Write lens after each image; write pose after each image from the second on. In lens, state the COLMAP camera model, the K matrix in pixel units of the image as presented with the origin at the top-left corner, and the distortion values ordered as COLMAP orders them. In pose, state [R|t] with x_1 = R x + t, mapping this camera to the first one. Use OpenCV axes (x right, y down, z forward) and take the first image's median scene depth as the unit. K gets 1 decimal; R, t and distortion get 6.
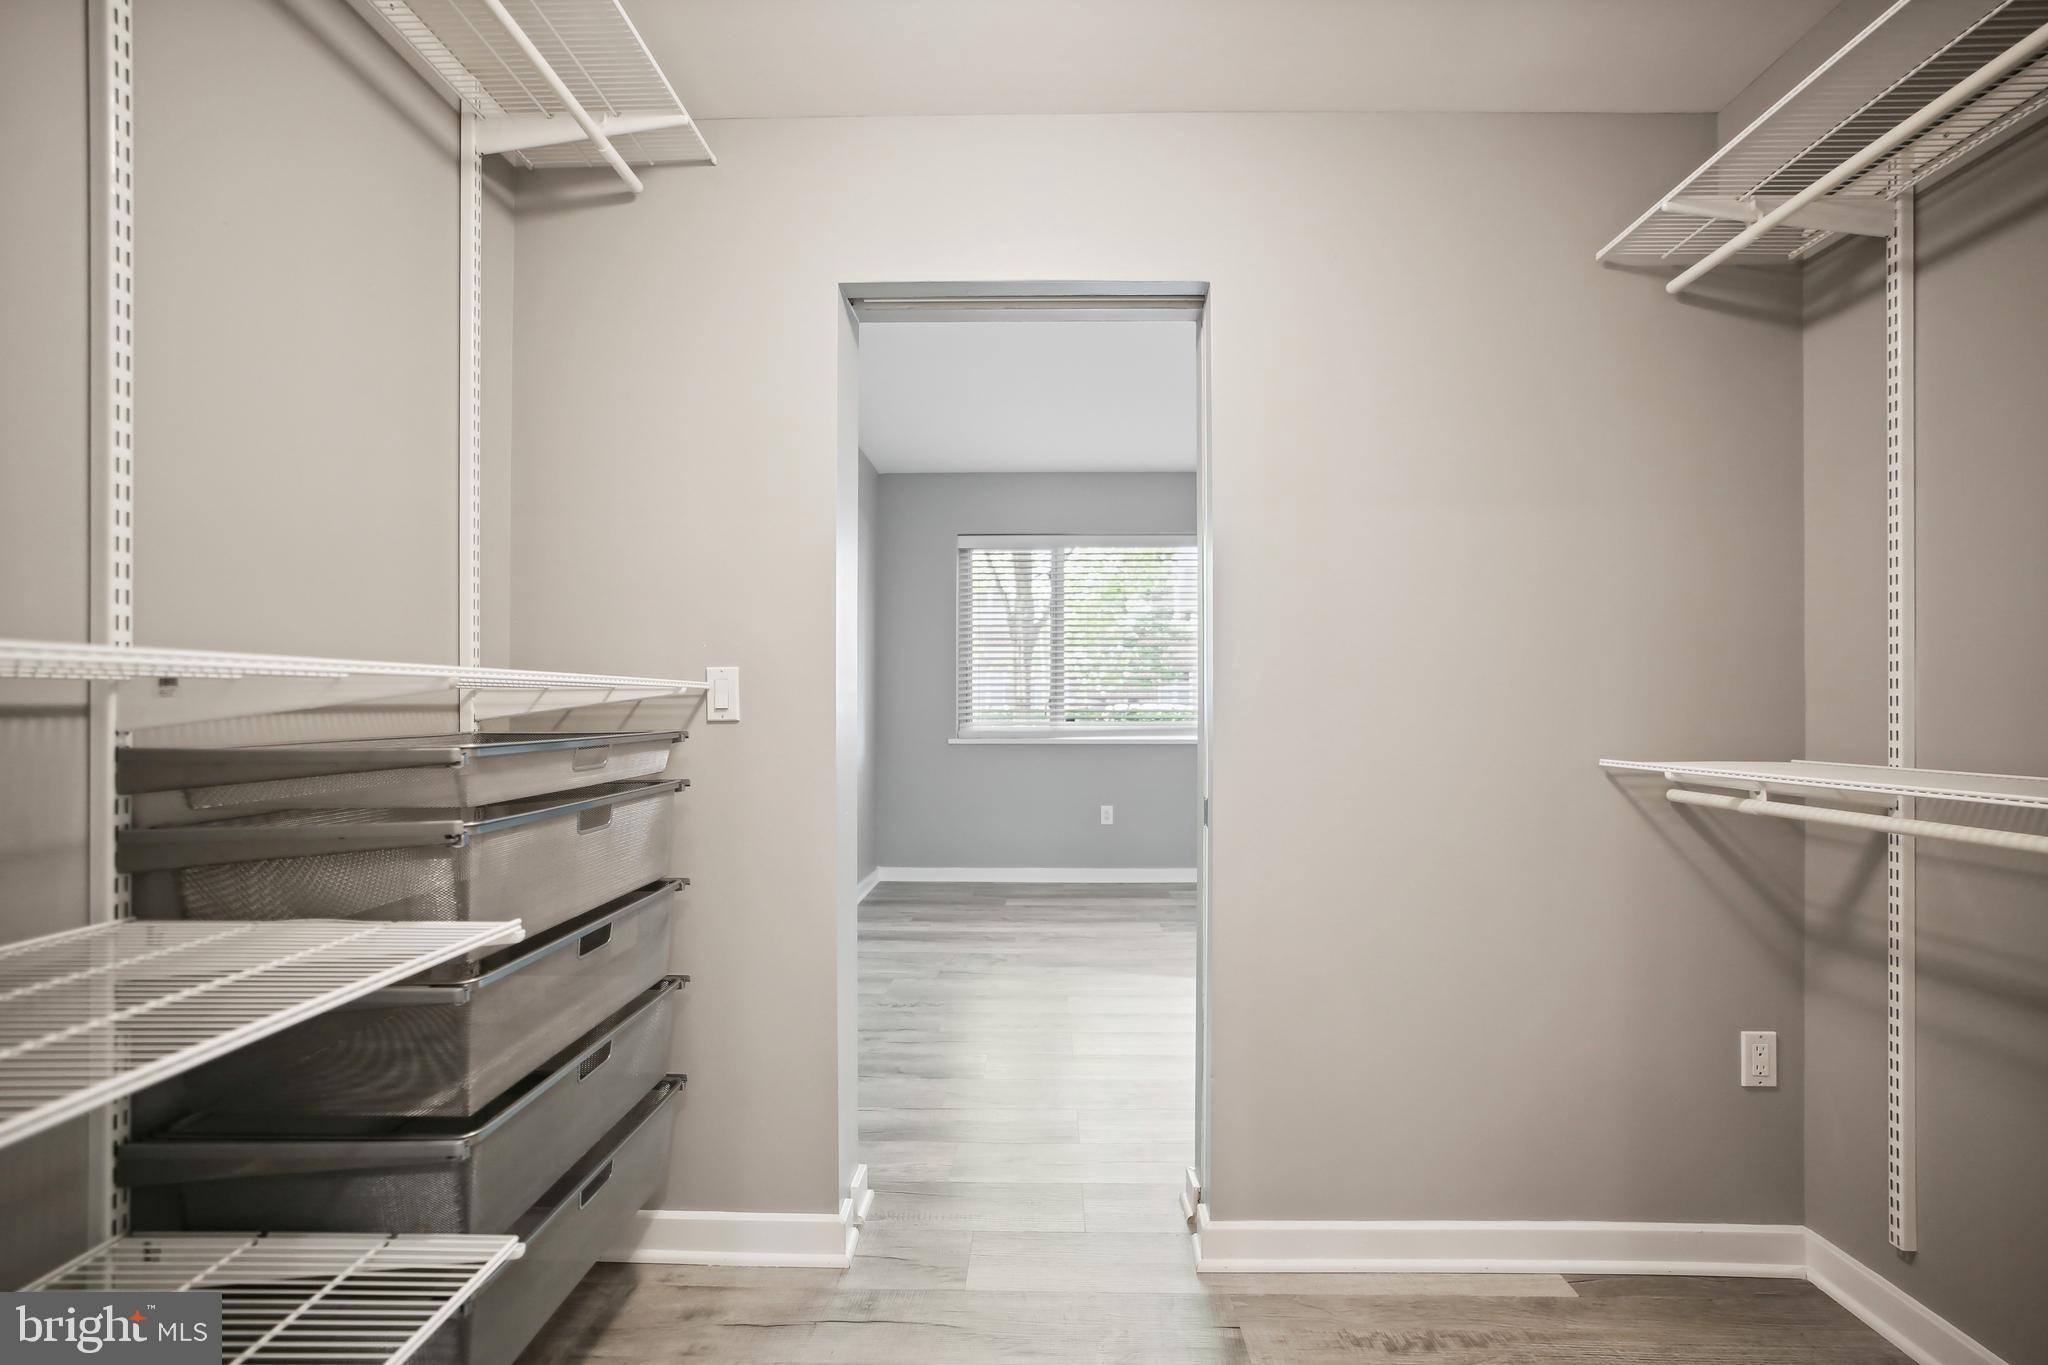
lens RADIAL K [[816.4, 0, 1037.2], [0, 816.4, 699.5], [0, 0, 1]] dist [-0.013104, 0.003151]
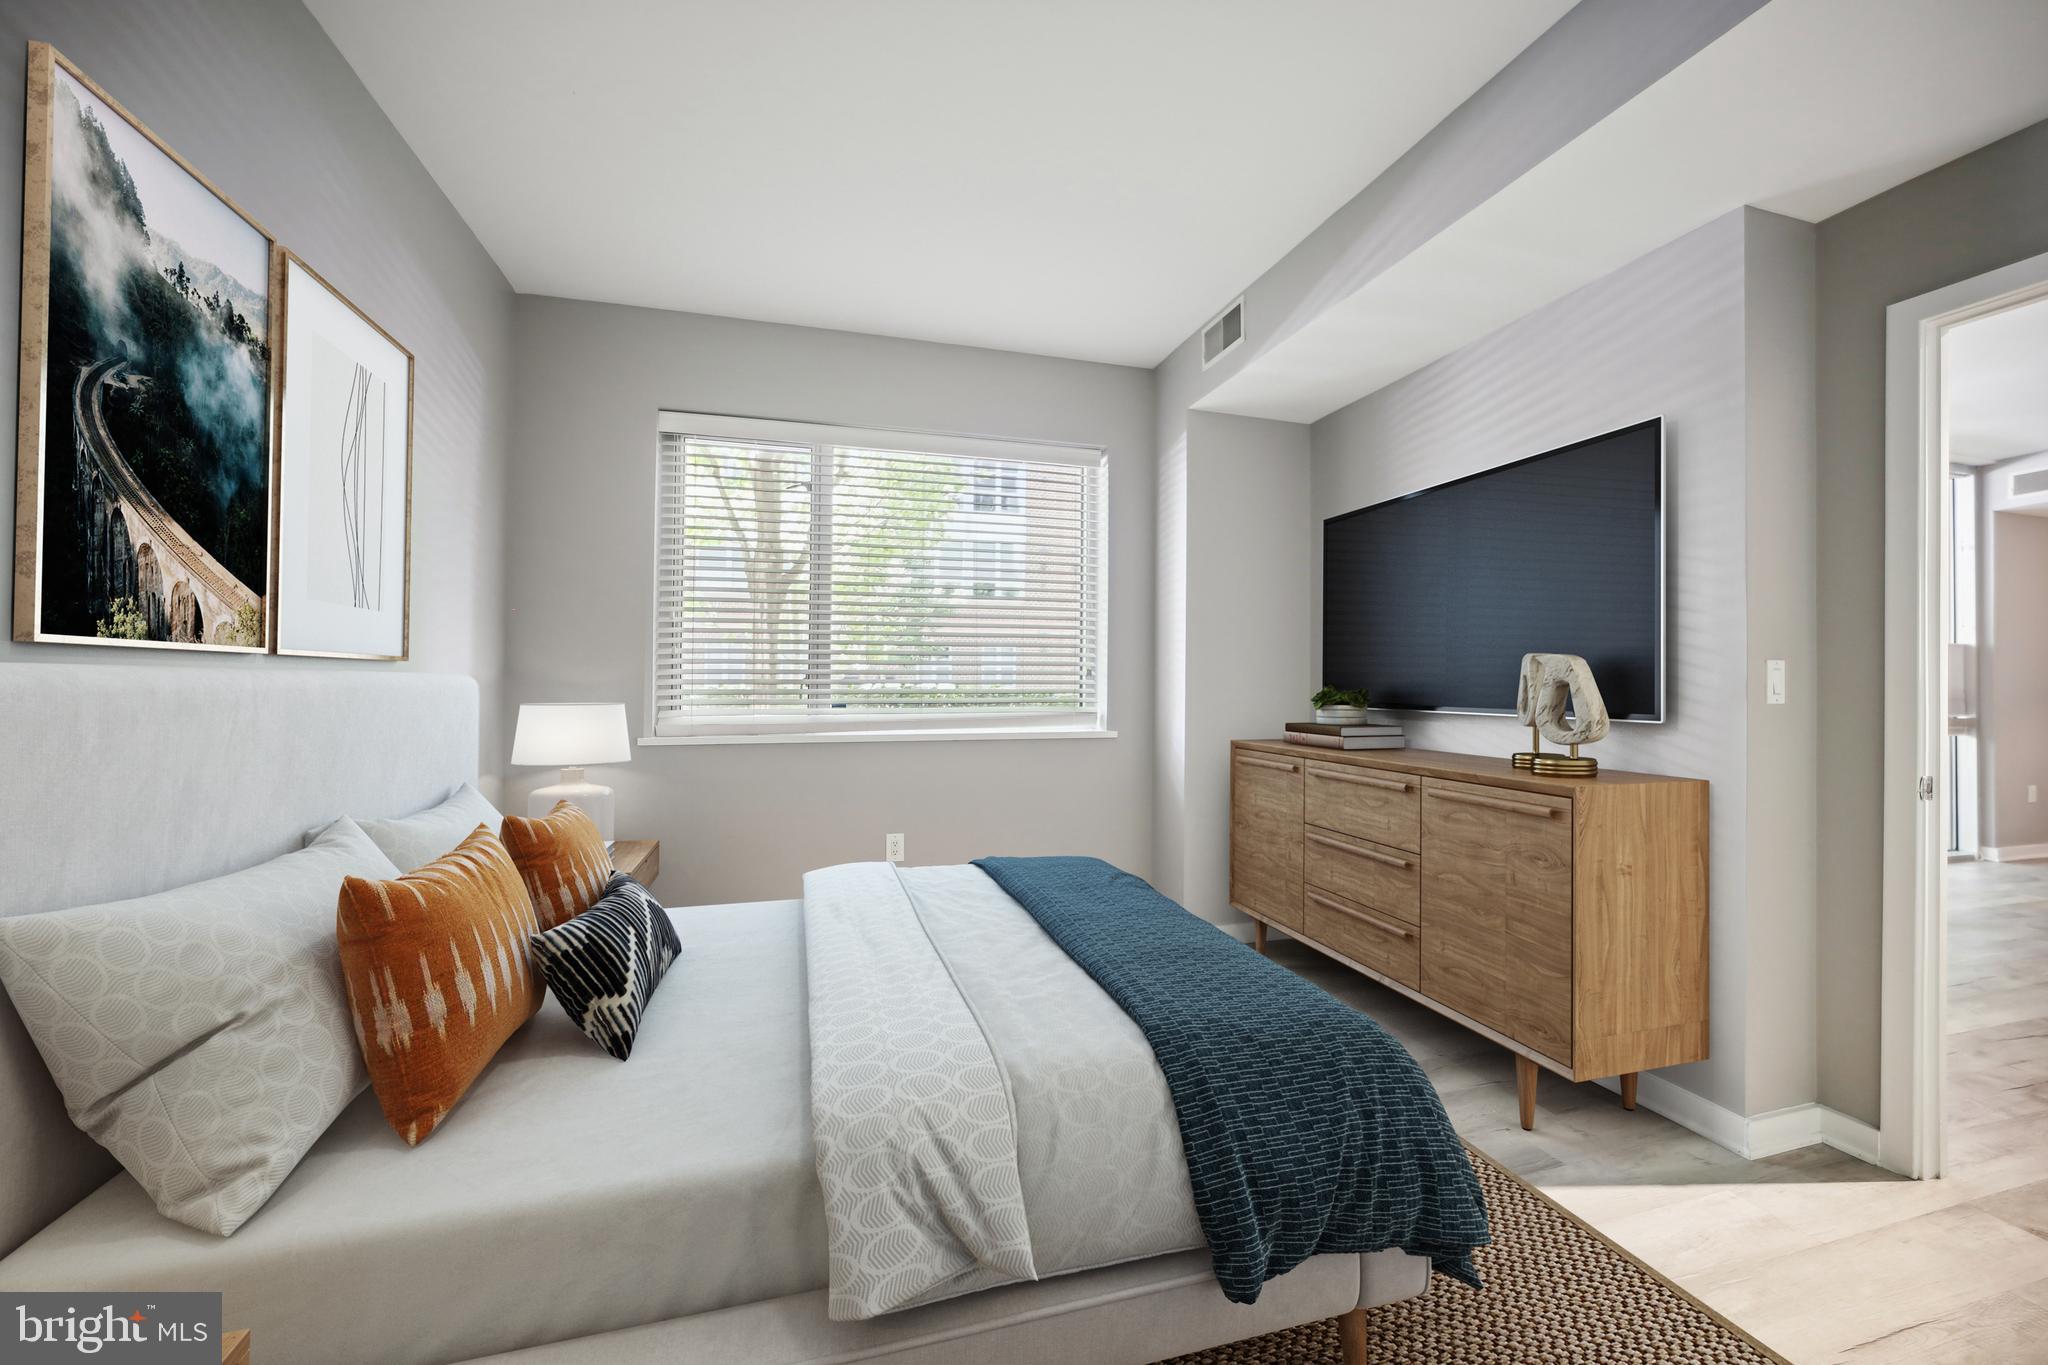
lens RADIAL K [[816.4, 0, 1020.3], [0, 816.4, 686.0], [0, 0, 1]] dist [-0.013104, 0.003151]
pose [[0.959350, 0.006296, 0.282150, -0.005619], [-0.008045, 0.999955, 0.005041, 0.003821], [-0.282105, -0.007106, 0.959357, 0.291336]]
